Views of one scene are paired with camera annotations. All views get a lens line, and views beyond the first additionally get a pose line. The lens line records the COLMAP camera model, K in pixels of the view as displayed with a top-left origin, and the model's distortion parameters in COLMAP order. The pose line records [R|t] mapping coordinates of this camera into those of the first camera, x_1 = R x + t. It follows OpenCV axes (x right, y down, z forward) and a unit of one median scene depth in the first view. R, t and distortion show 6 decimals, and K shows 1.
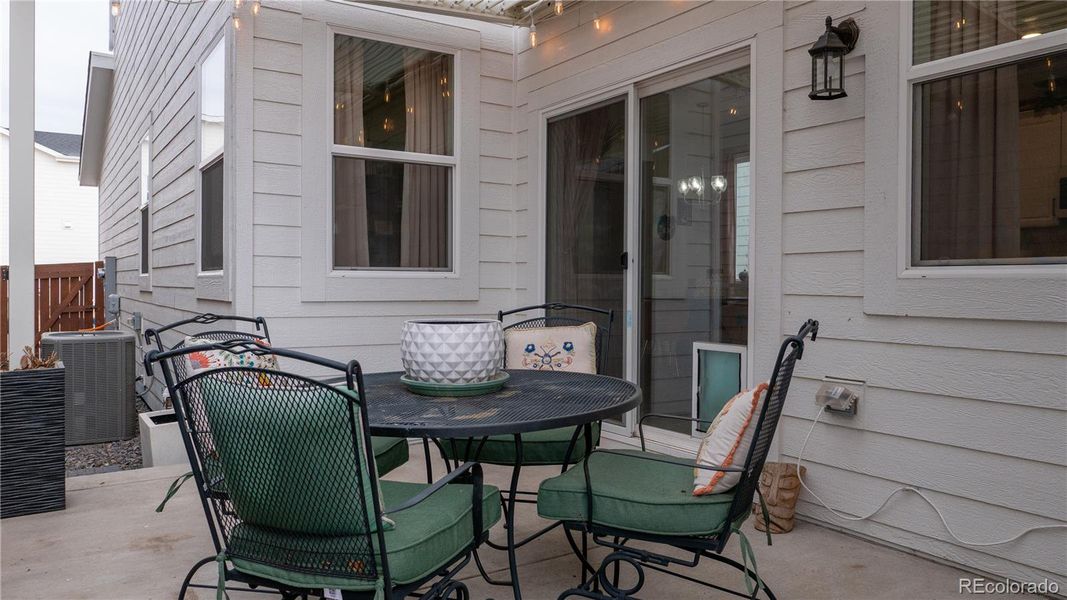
lens RADIAL K [[769.2, 0, 526.8], [0, 769.2, 295.0], [0, 0, 1]] dist [-0.024957, 0.007954]
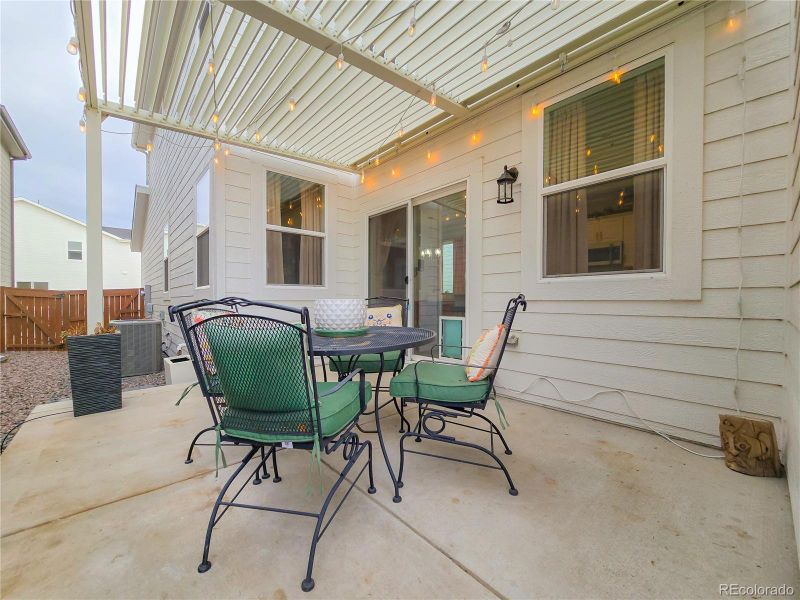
lens RADIAL K [[327.9, 0, 398.6], [0, 327.9, 304.7], [0, 0, 1]] dist [-0.008194, 0.002570]
pose [[0.987941, -0.007026, 0.154674, -0.059485], [0.007161, 0.999974, -0.000318, 0.036751], [-0.154668, 0.001422, 0.987965, 0.112982]]
